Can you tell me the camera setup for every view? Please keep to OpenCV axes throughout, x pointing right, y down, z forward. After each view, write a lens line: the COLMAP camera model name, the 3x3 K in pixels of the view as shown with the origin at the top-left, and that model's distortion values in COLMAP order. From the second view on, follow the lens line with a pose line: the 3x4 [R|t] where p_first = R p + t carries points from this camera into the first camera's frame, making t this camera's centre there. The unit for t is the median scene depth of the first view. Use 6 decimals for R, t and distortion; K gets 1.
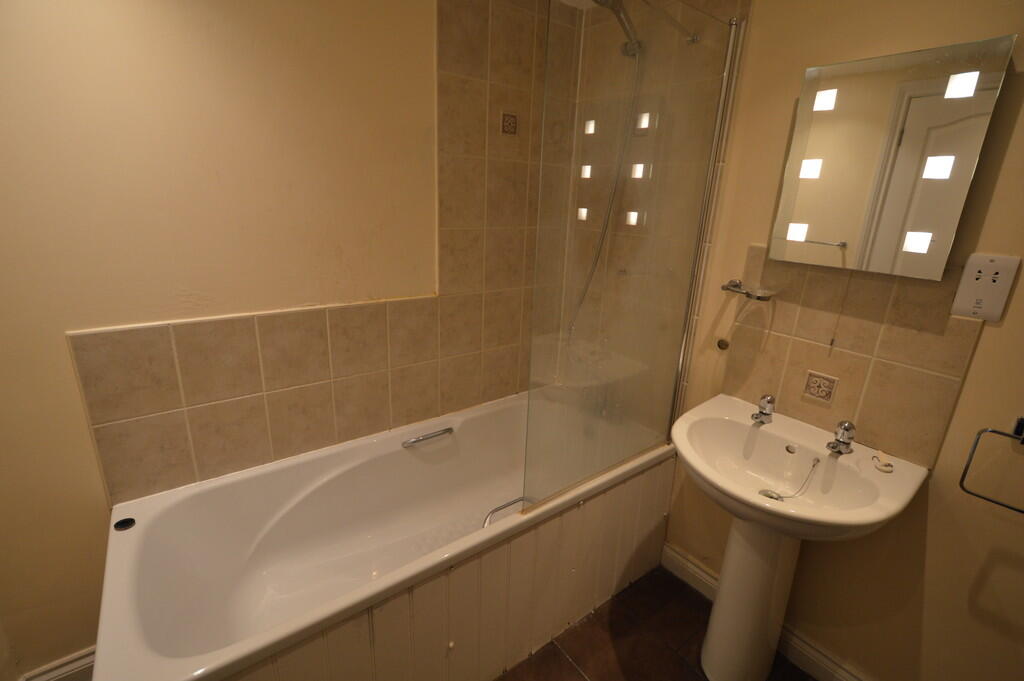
lens RADIAL K [[458.2, 0, 512.5], [0, 458.2, 335.4], [0, 0, 1]] dist [-0.002925, -0.001464]
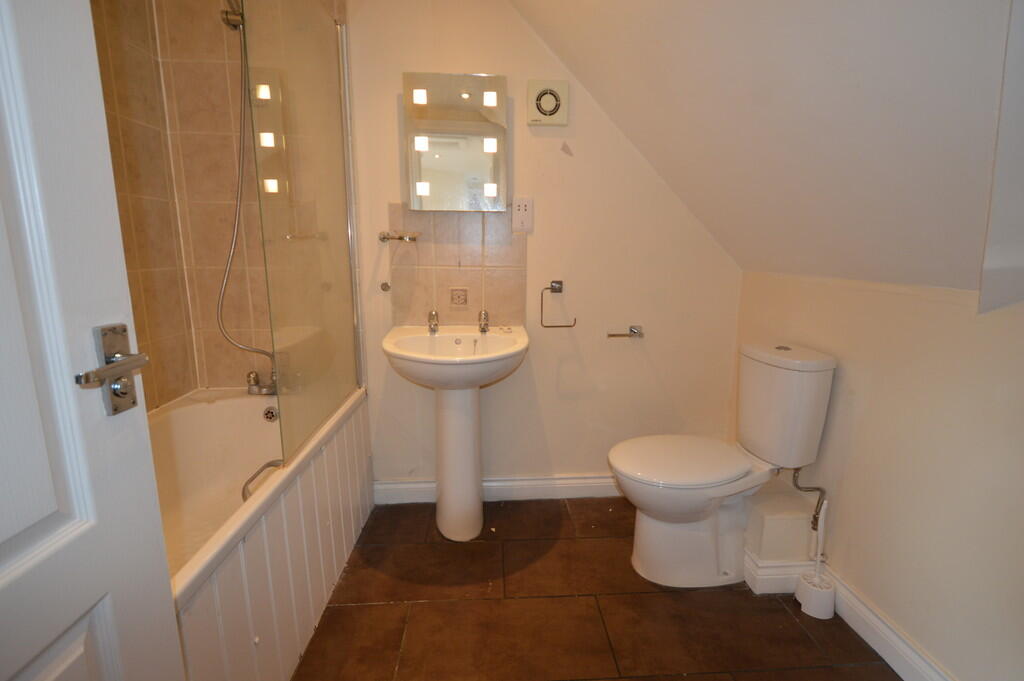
lens RADIAL K [[458.2, 0, 517.6], [0, 458.2, 341.5], [0, 0, 1]] dist [-0.002925, -0.001464]
pose [[0.553743, -0.192849, 0.810048, -0.383557], [0.256339, 0.965048, 0.054518, 0.193800], [-0.792249, 0.177458, 0.583823, 0.027374]]
